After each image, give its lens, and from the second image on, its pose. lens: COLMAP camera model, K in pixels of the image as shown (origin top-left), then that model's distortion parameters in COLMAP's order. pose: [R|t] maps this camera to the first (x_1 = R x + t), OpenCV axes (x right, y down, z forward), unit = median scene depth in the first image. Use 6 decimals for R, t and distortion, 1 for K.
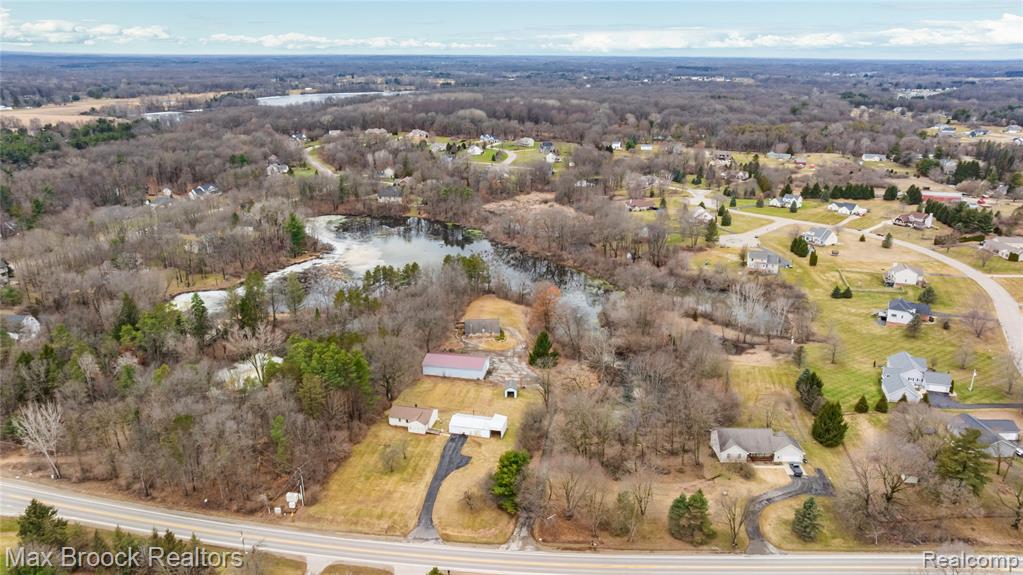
lens RADIAL K [[728.5, 0, 516.3], [0, 728.5, 287.4], [0, 0, 1]] dist [-0.020189, 0.005987]
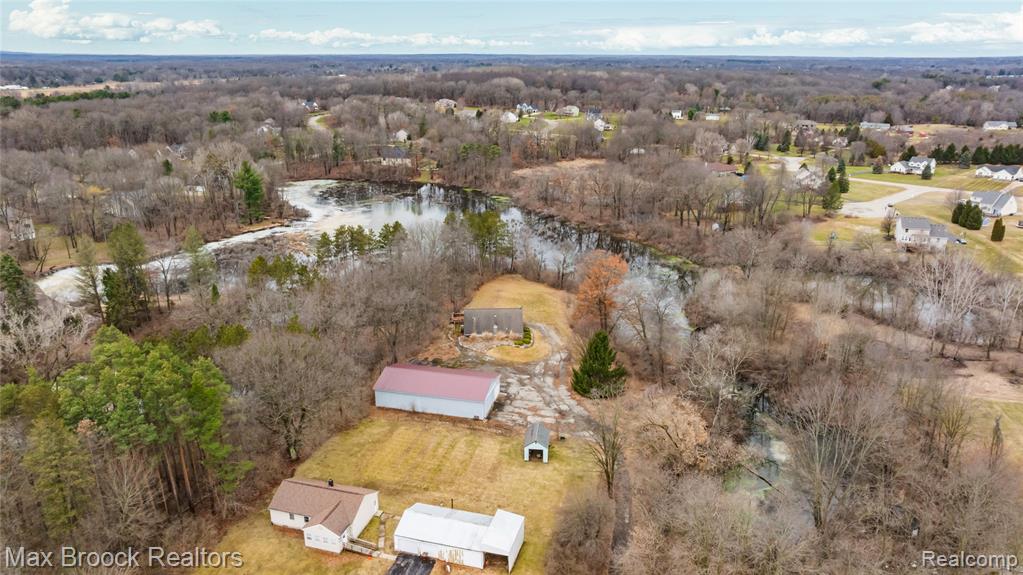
lens RADIAL K [[728.5, 0, 516.3], [0, 728.5, 287.4], [0, 0, 1]] dist [-0.020189, 0.005987]
pose [[0.998344, 0.015255, -0.055474, 0.002474], [-0.015319, 0.999882, -0.000732, 0.016353], [0.055457, 0.001581, 0.998460, 0.253570]]
